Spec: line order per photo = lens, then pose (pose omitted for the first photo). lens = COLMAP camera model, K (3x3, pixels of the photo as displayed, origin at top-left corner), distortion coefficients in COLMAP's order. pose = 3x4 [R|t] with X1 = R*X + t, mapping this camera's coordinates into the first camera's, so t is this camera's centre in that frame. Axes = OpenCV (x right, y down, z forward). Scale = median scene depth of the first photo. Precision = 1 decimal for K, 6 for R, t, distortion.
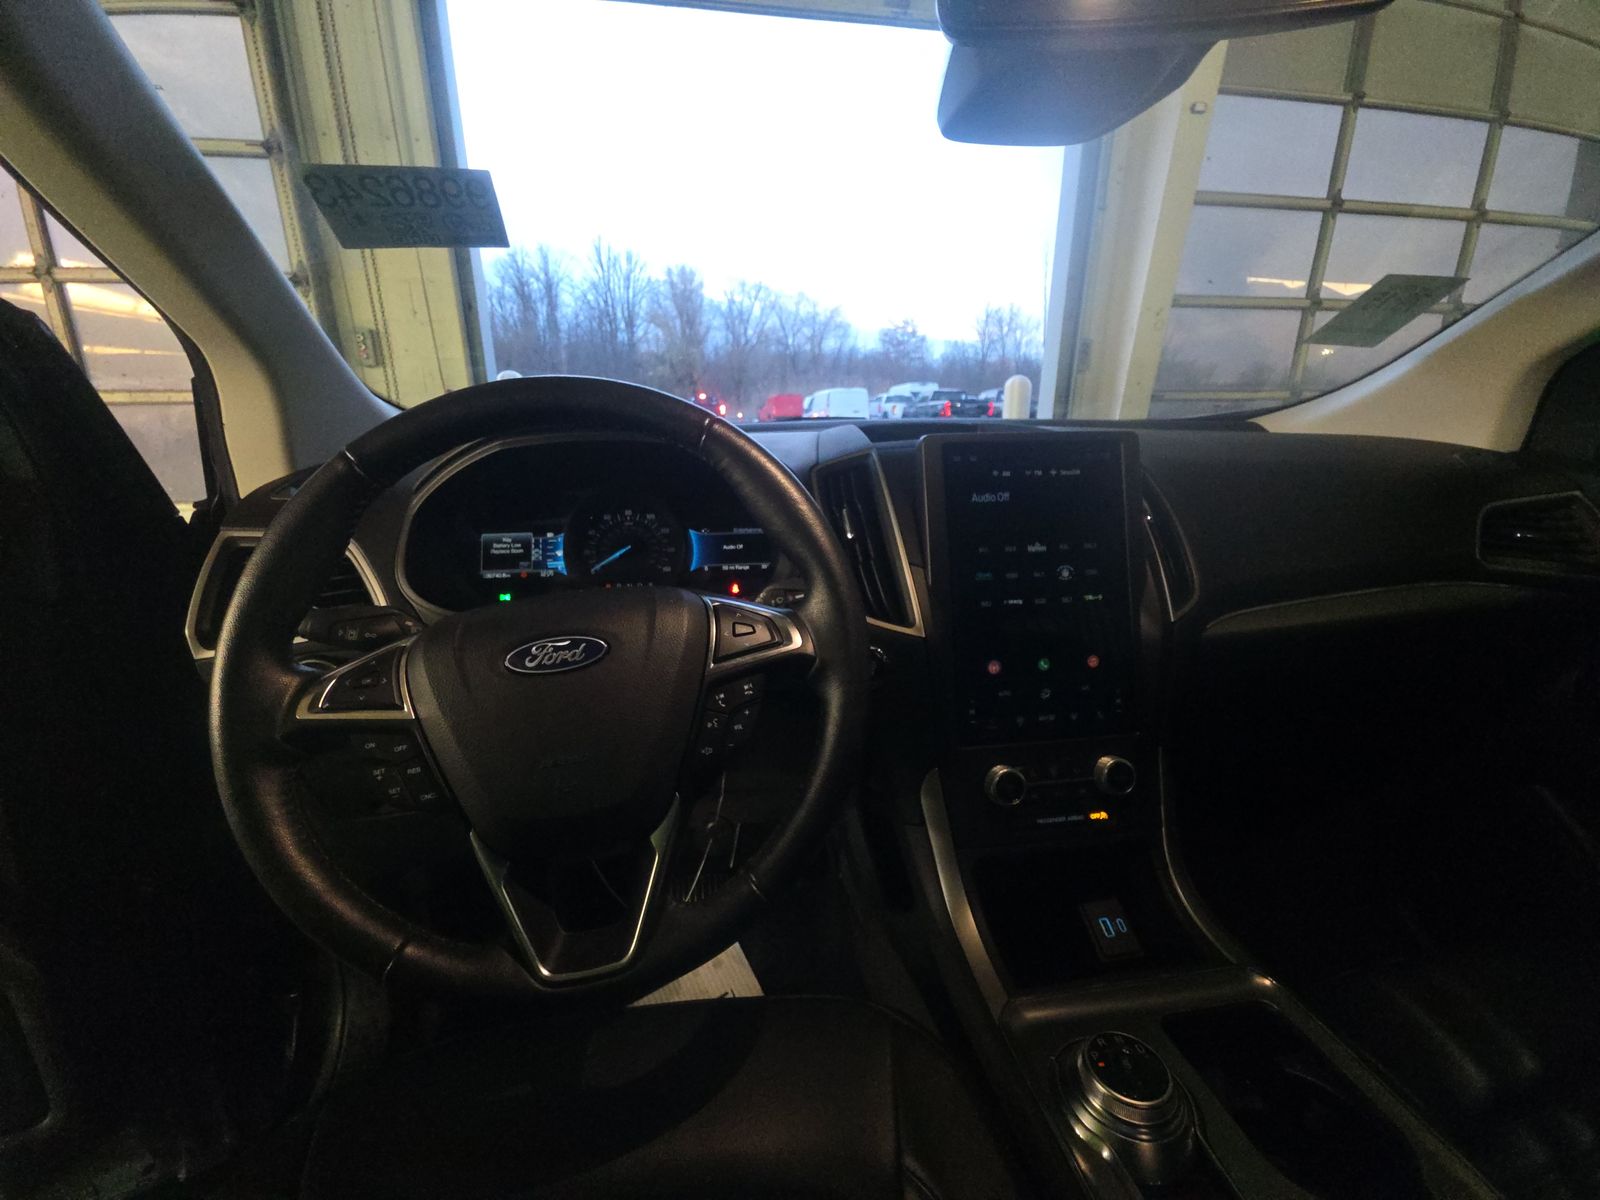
lens RADIAL K [[636.4, 0, 805.6], [0, 636.4, 597.3], [0, 0, 1]] dist [0.003434, -0.001414]
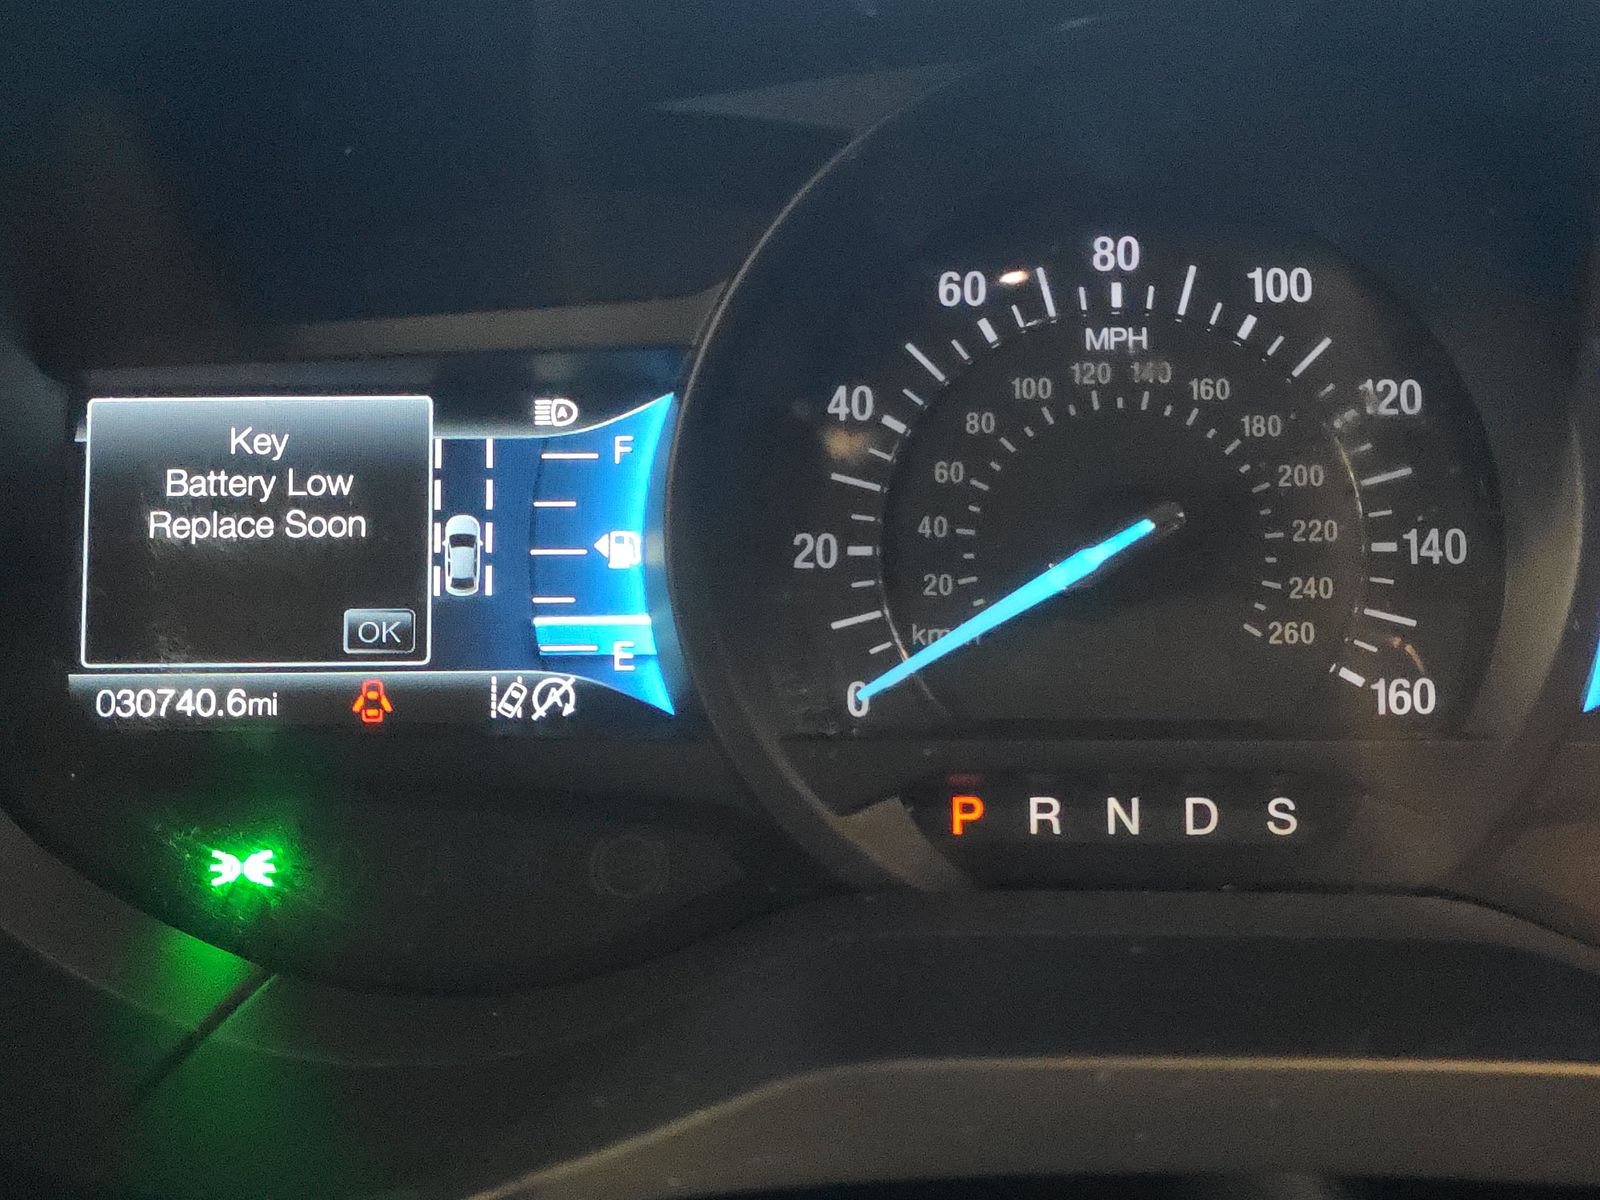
lens RADIAL K [[2146.5, 0, 801.4], [0, 2146.5, 603.5], [0, 0, 1]] dist [0.141754, 0.000000]
pose [[0.985527, 0.040012, -0.164727, -0.274206], [-0.030538, 0.997752, 0.059651, -0.087912], [0.166743, -0.053758, 0.984534, 0.554661]]
